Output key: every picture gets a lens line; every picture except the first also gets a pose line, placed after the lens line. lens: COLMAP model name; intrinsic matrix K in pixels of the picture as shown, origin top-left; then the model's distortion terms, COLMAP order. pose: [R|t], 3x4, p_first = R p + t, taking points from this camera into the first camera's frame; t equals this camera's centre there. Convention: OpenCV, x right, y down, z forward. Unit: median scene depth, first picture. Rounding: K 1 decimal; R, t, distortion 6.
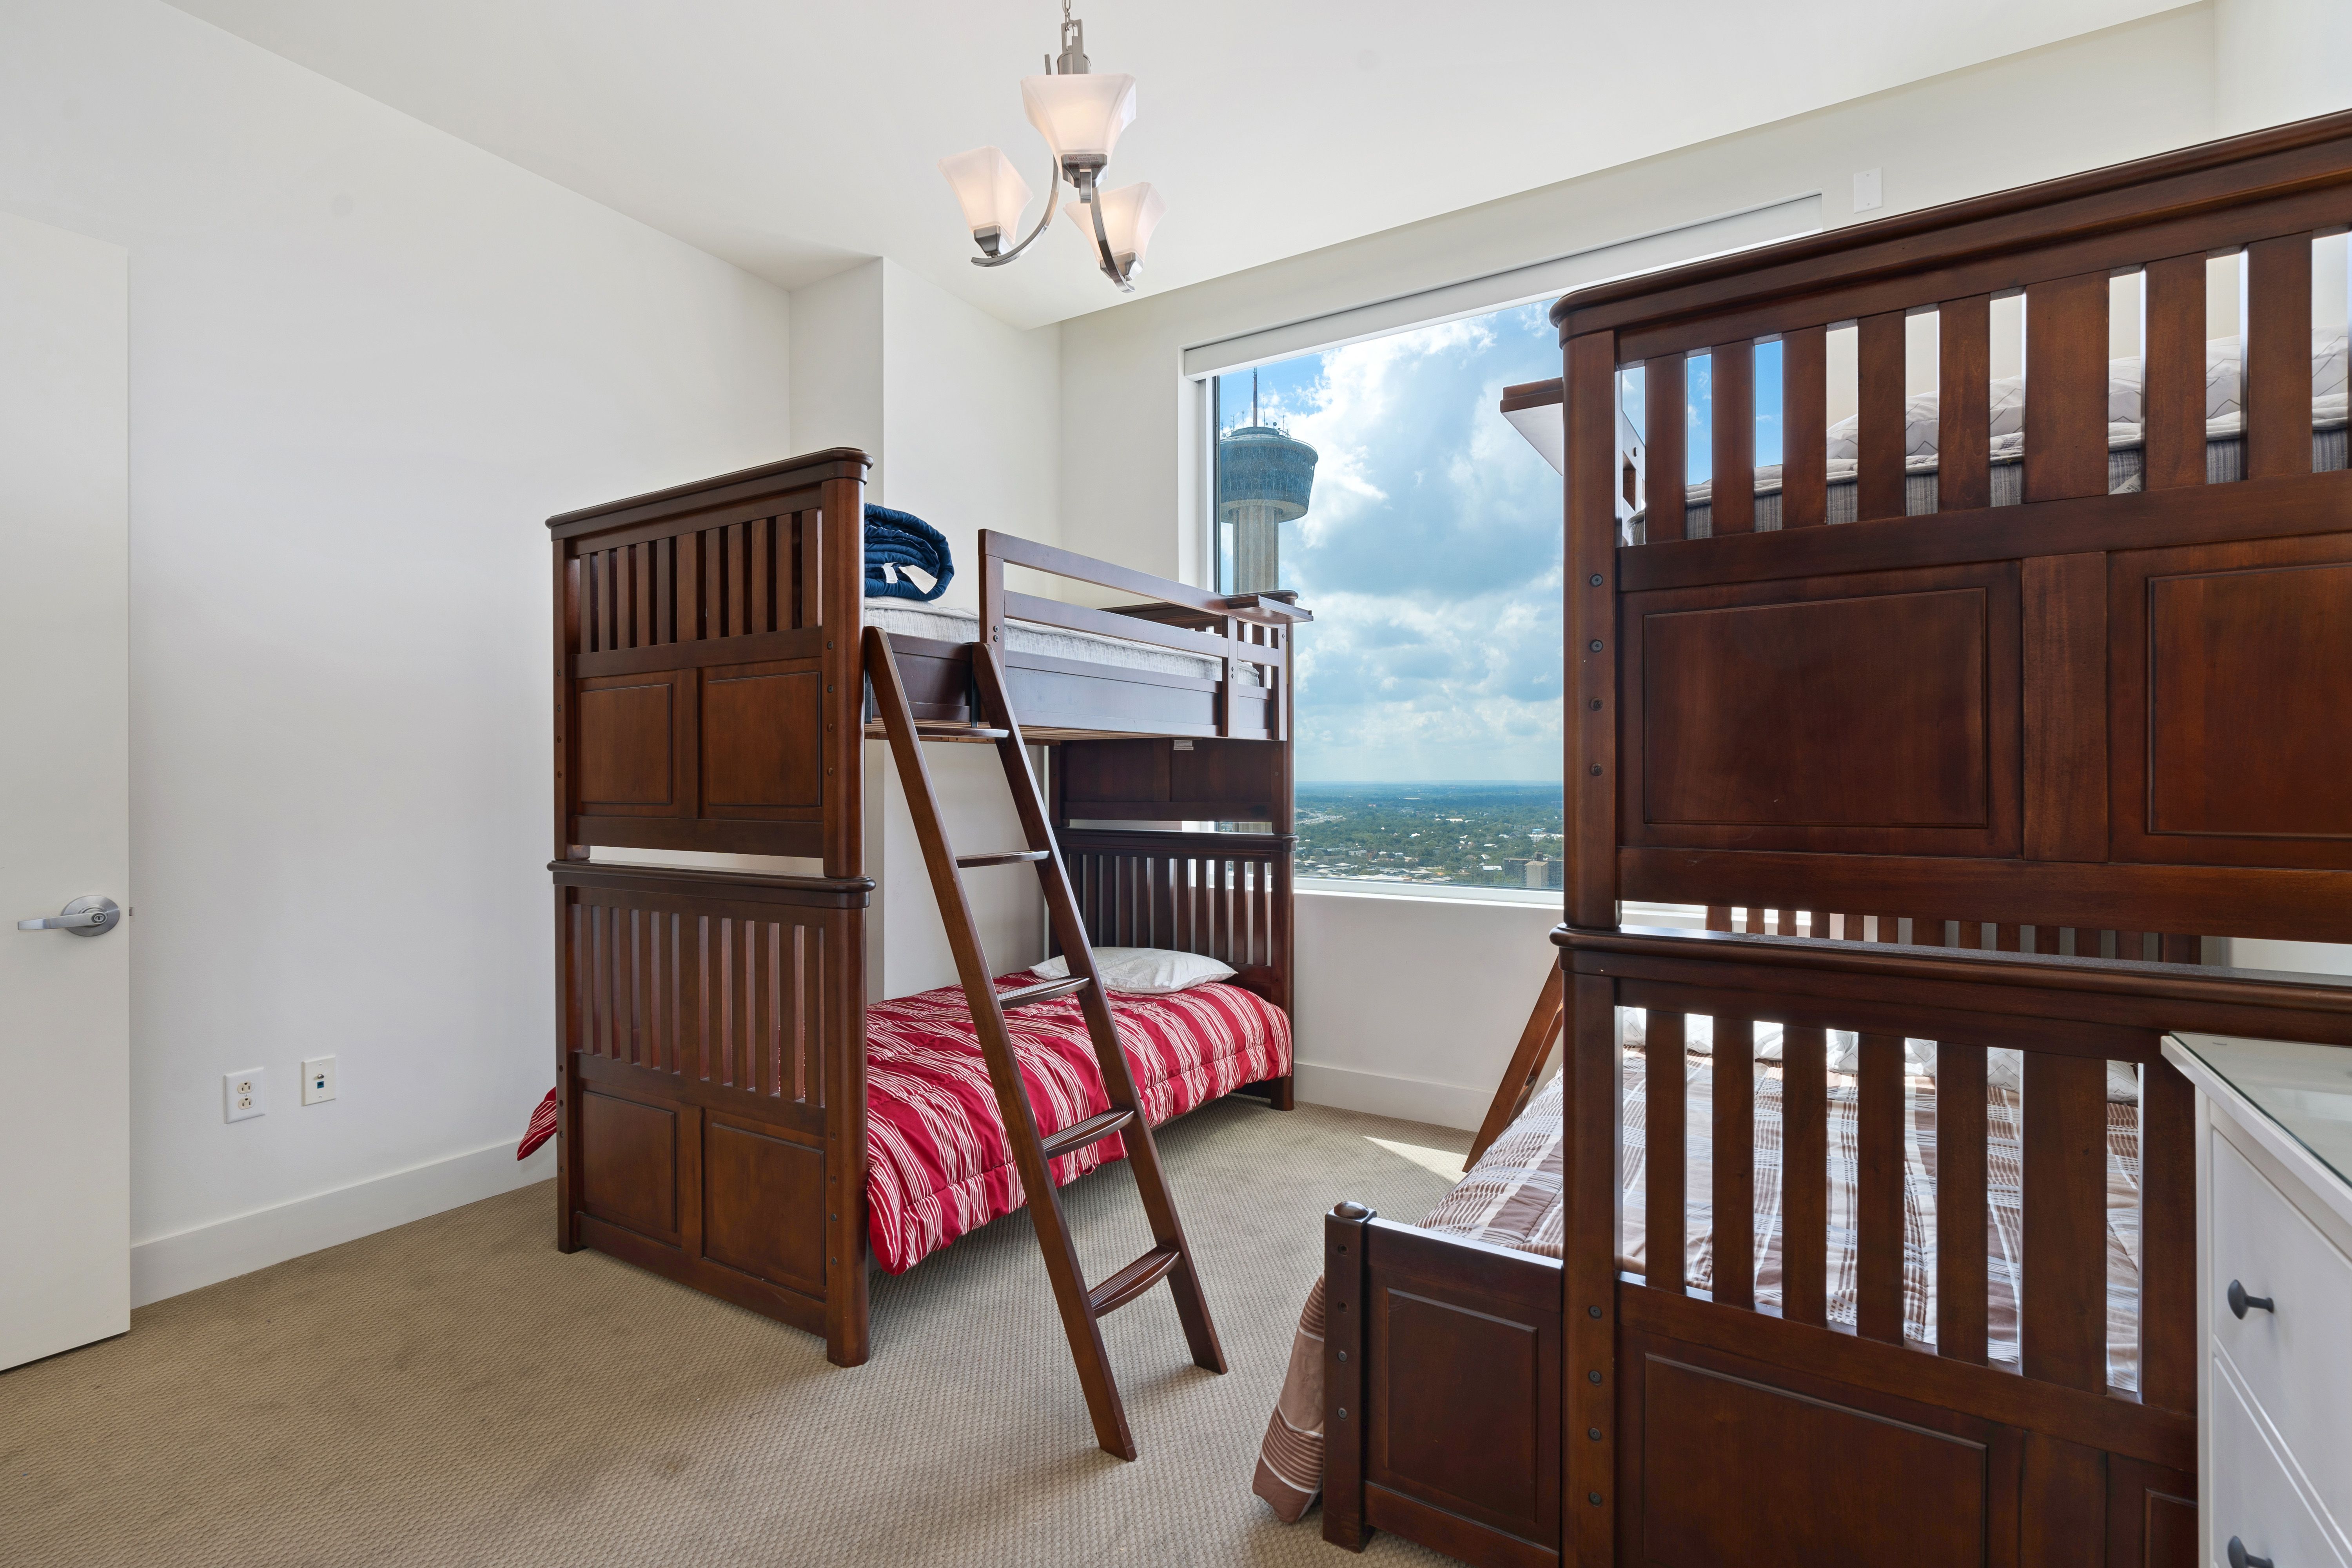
lens RADIAL K [[1040.0, 0, 1184.7], [0, 1040.0, 774.6], [0, 0, 1]] dist [-0.009233, 0.000199]
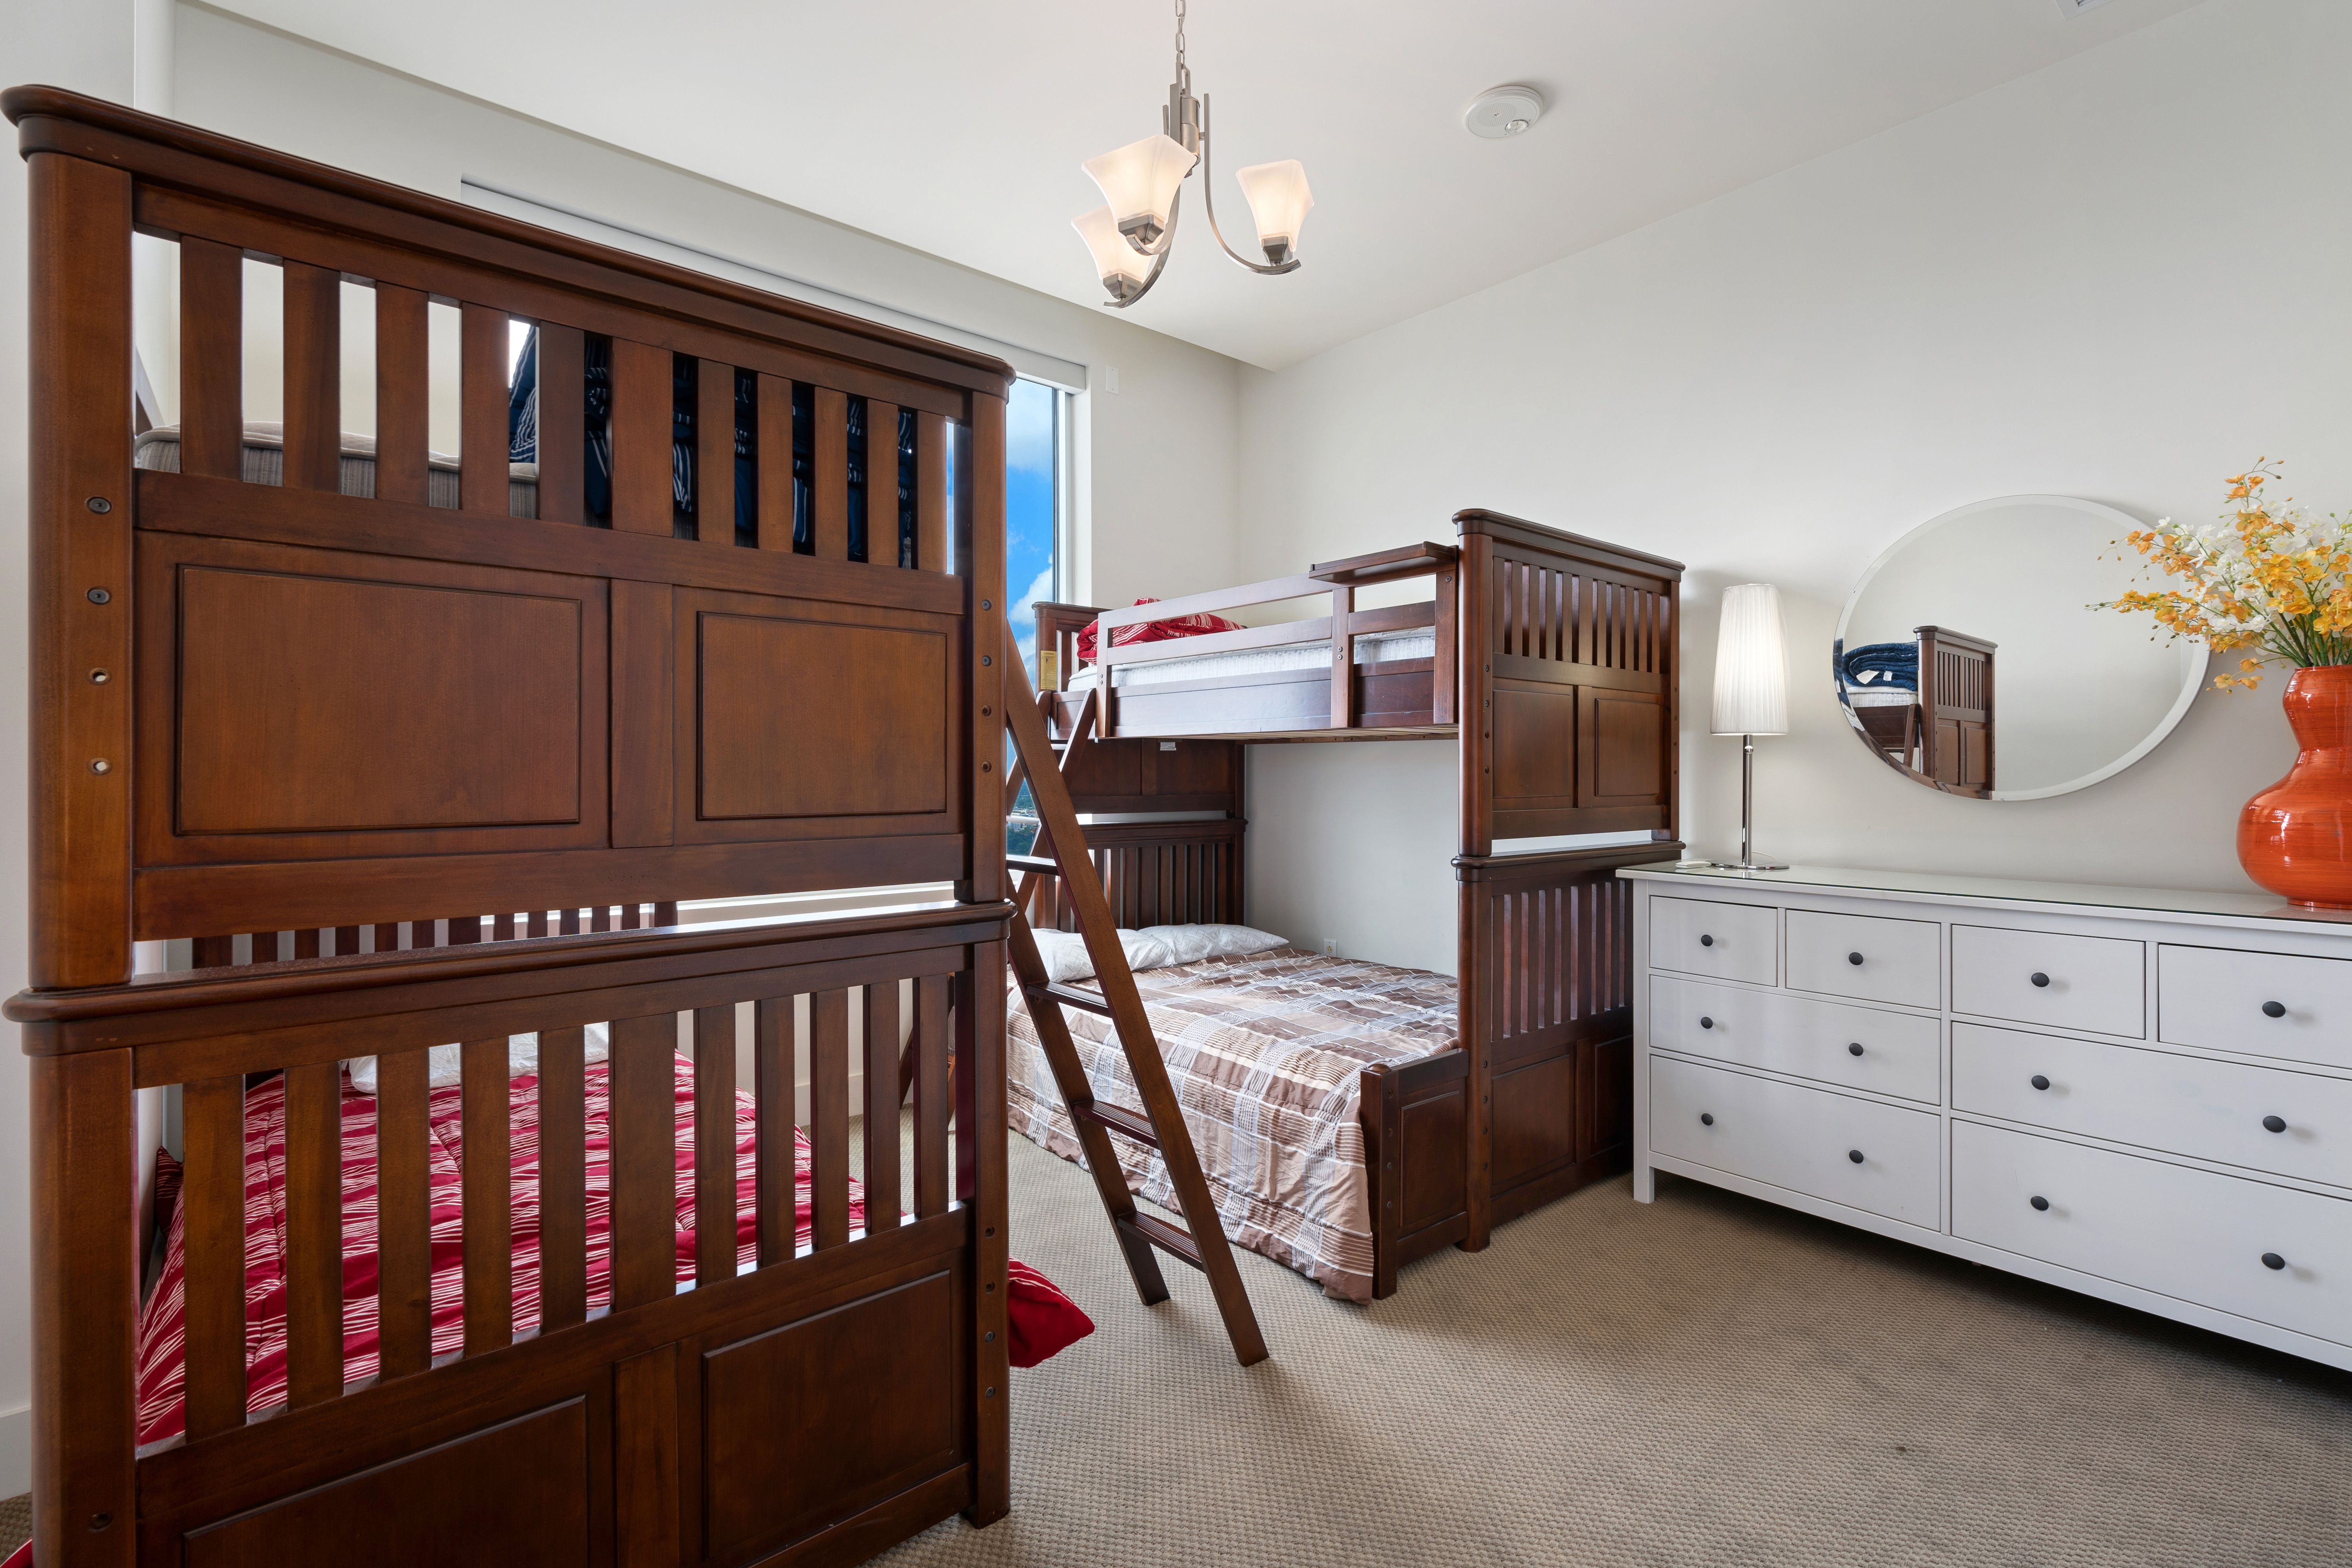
lens RADIAL K [[1080.3, 0, 1177.8], [0, 1080.3, 775.6], [0, 0, 1]] dist [0.000884, 0.000897]
pose [[0.312810, 0.000236, 0.949816, -0.969898], [-0.003835, 0.999992, 0.001015, 0.002072], [-0.949808, -0.003960, 0.312808, 0.545363]]
